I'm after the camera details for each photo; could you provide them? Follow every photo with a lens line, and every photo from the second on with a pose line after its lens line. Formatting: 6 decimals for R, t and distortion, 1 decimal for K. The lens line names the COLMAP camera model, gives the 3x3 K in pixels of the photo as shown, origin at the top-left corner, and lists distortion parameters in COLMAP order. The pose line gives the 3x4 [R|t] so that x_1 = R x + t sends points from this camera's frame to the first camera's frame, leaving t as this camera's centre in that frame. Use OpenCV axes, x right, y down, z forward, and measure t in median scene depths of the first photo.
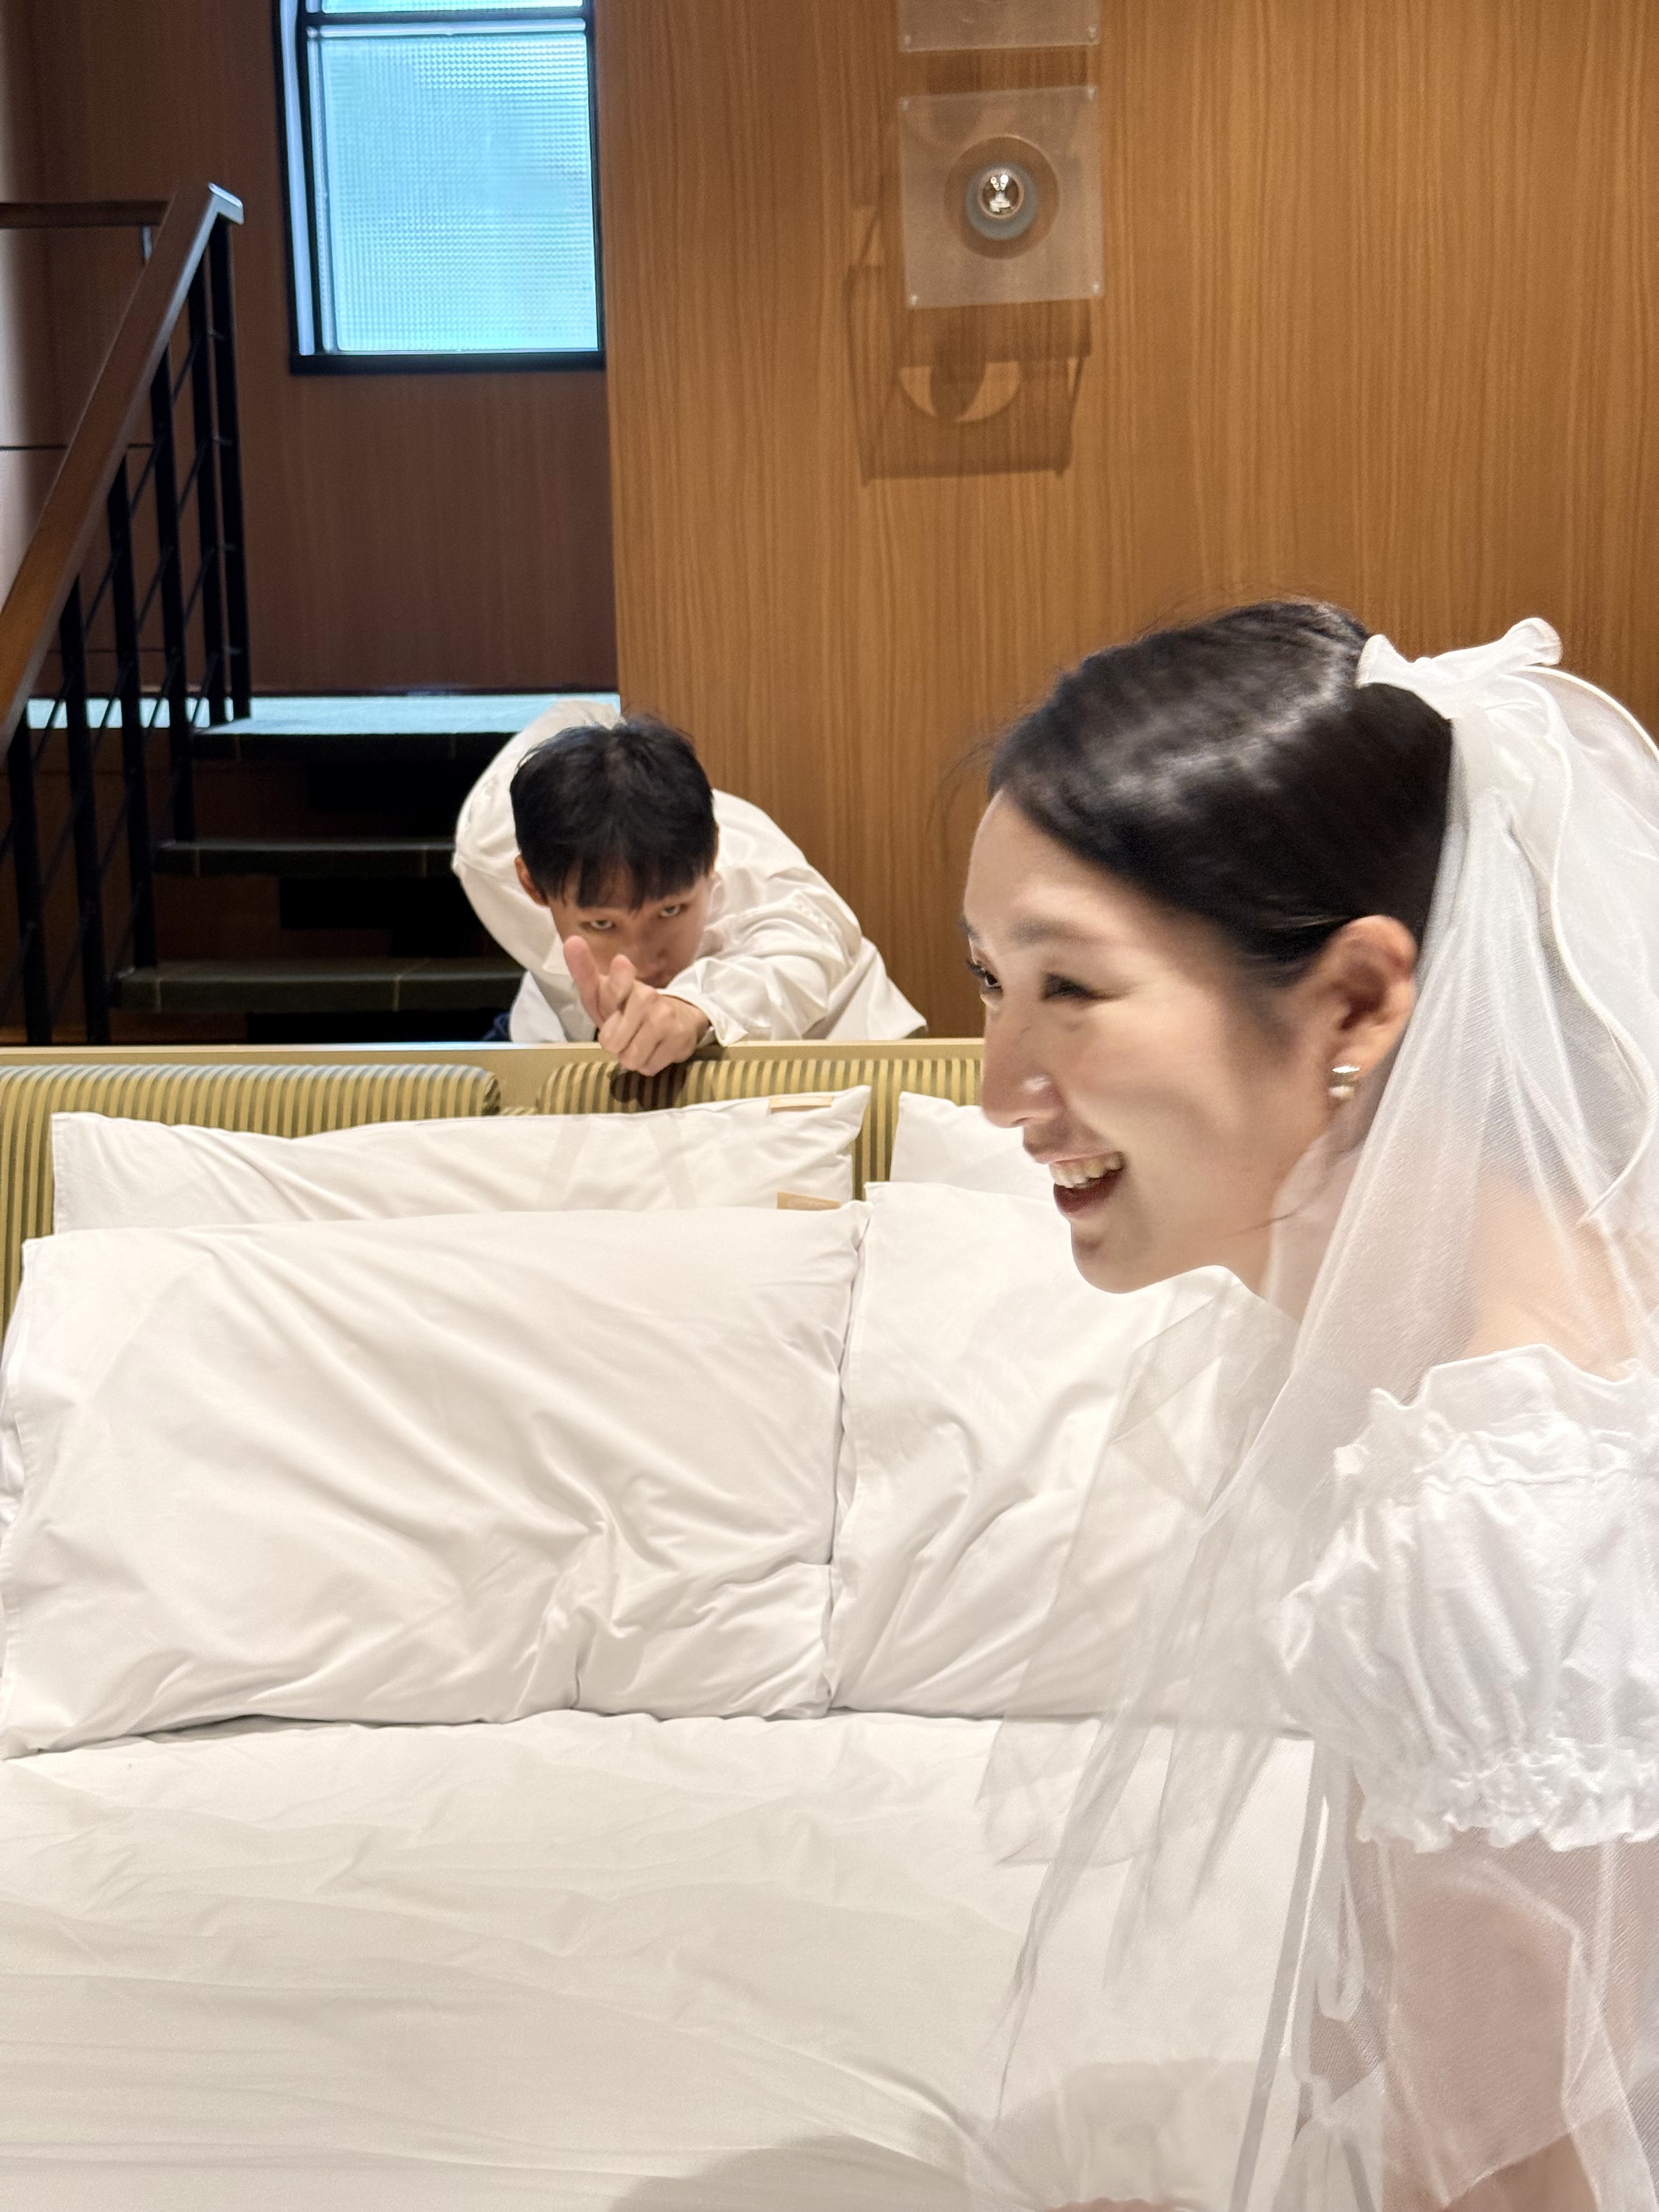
lens RADIAL K [[2718.1, 0, 829.5], [0, 2718.1, 1106.0], [0, 0, 1]] dist [-0.473331, 0.051865]
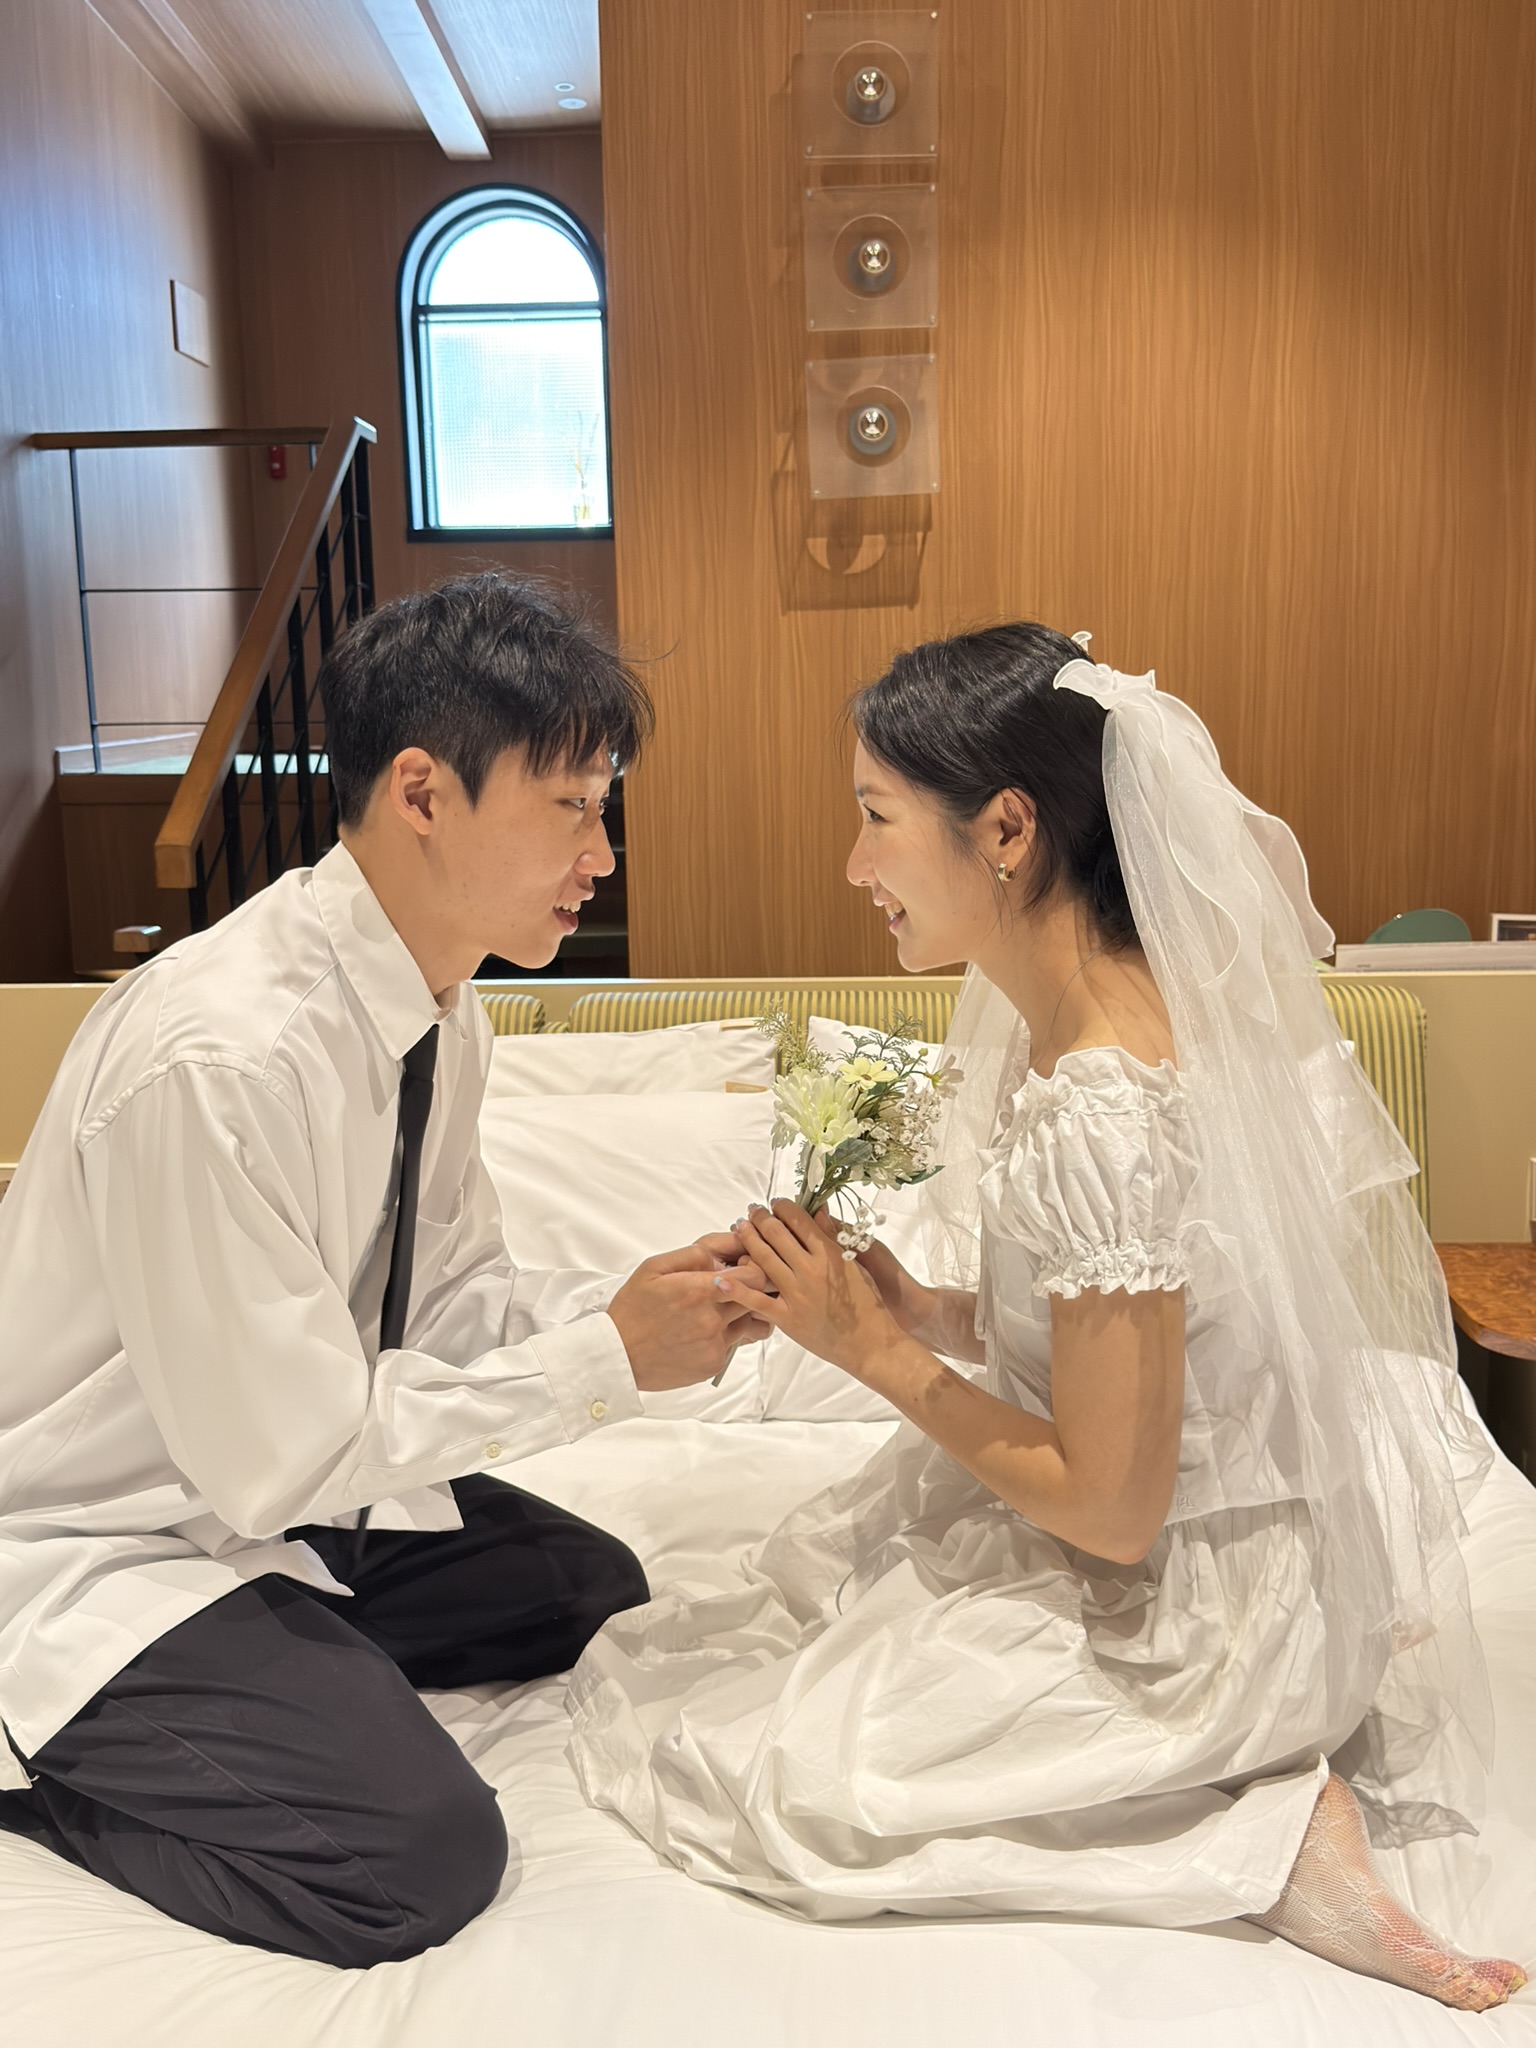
lens RADIAL K [[2086.1, 0, 768.0], [0, 2086.1, 1024.0], [0, 0, 1]] dist [-0.595872, -0.005331]
pose [[0.999957, -0.001132, 0.009167, -0.007064], [0.001328, 0.999768, -0.021497, 0.027121], [-0.009140, 0.021508, 0.999727, -0.171415]]
